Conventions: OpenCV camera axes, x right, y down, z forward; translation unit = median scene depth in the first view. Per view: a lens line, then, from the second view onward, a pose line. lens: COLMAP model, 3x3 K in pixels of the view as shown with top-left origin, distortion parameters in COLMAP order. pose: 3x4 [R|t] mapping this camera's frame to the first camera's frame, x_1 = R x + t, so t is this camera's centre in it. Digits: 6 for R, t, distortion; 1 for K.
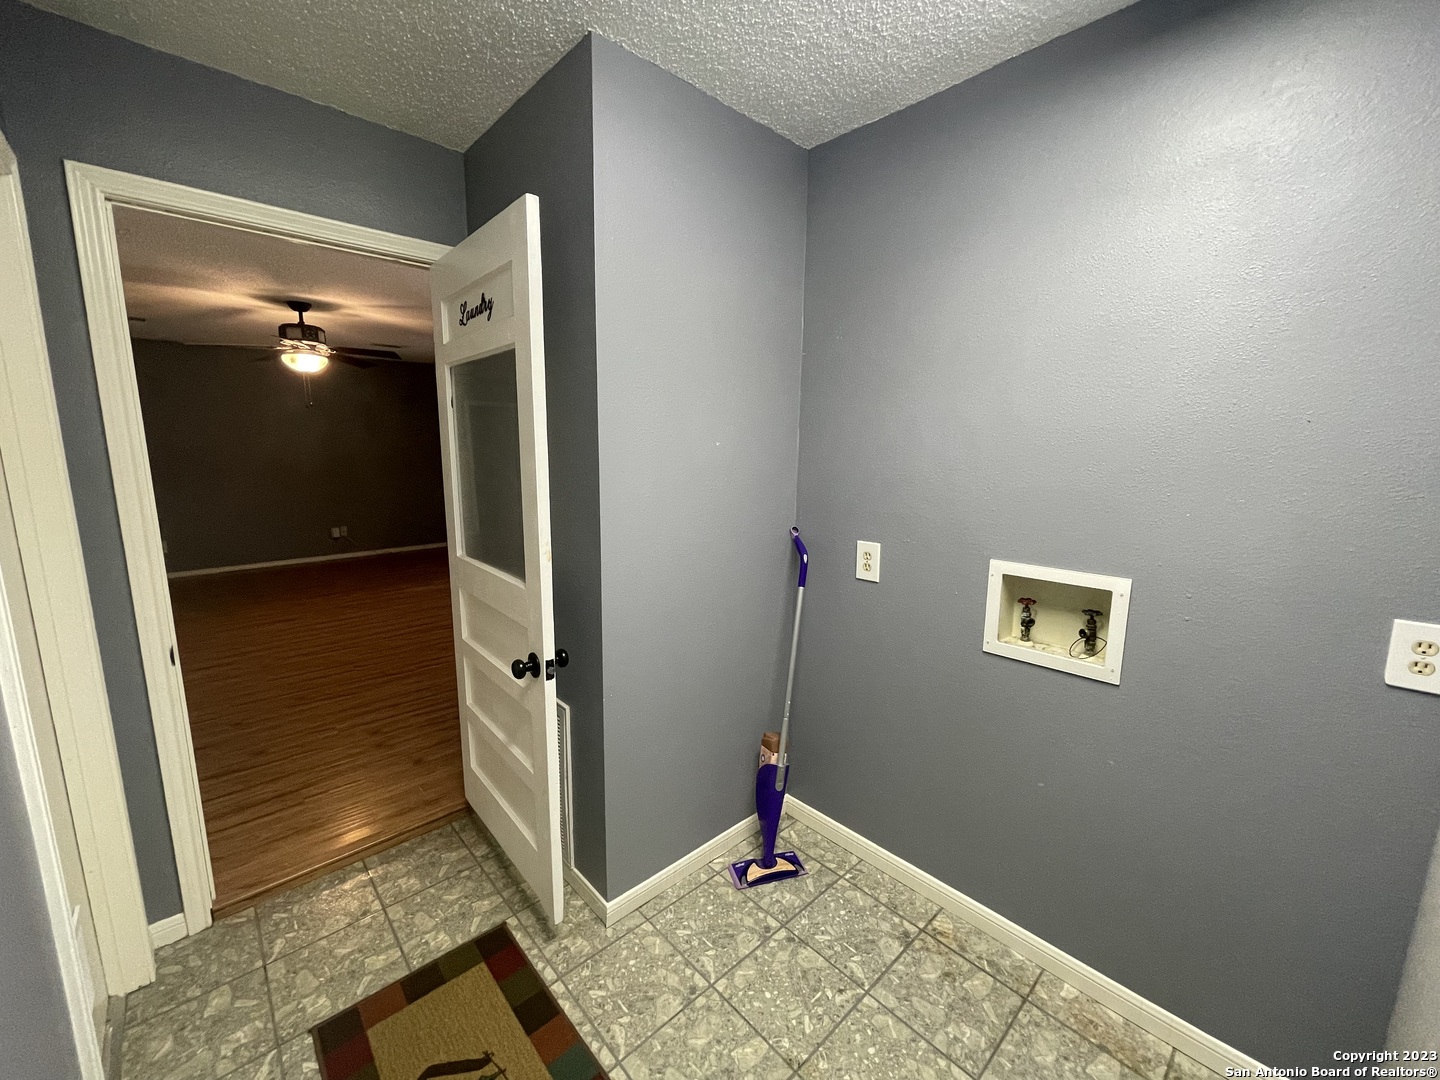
lens RADIAL K [[579.4, 0, 716.6], [0, 579.4, 542.7], [0, 0, 1]] dist [0.001616, -0.000196]
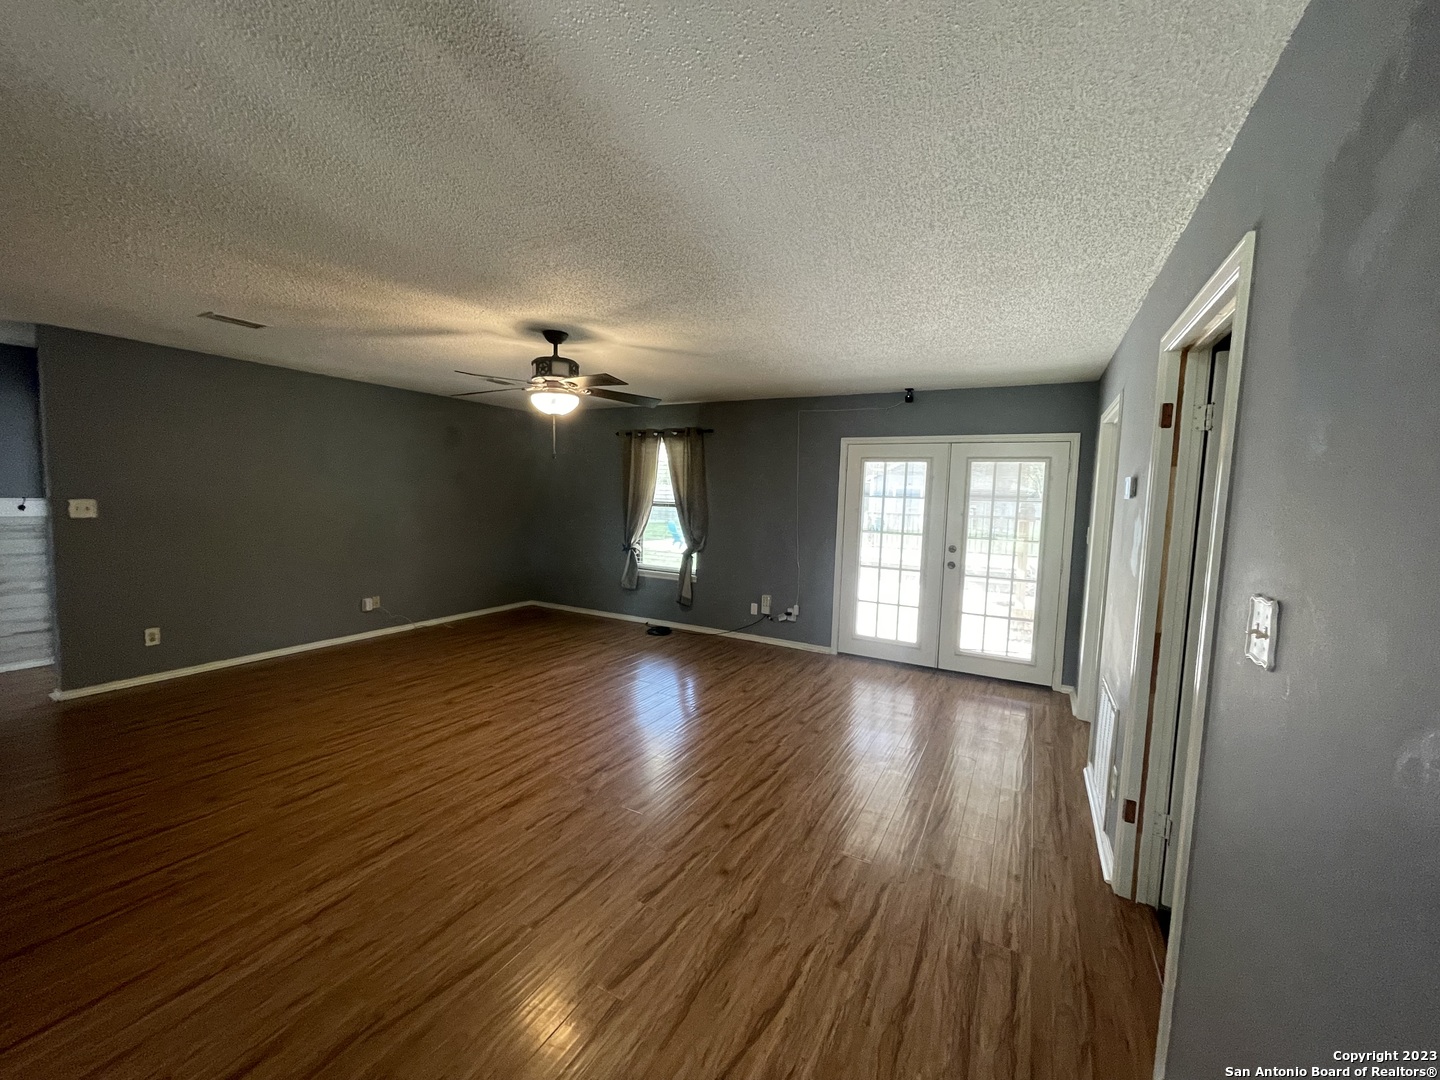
lens RADIAL K [[579.4, 0, 721.6], [0, 579.4, 536.8], [0, 0, 1]] dist [0.001616, -0.000196]
pose [[0.946941, -0.001885, 0.321401, -0.752512], [0.030206, 0.996079, -0.083151, -0.047386], [-0.319984, 0.088447, 0.943285, 0.166513]]
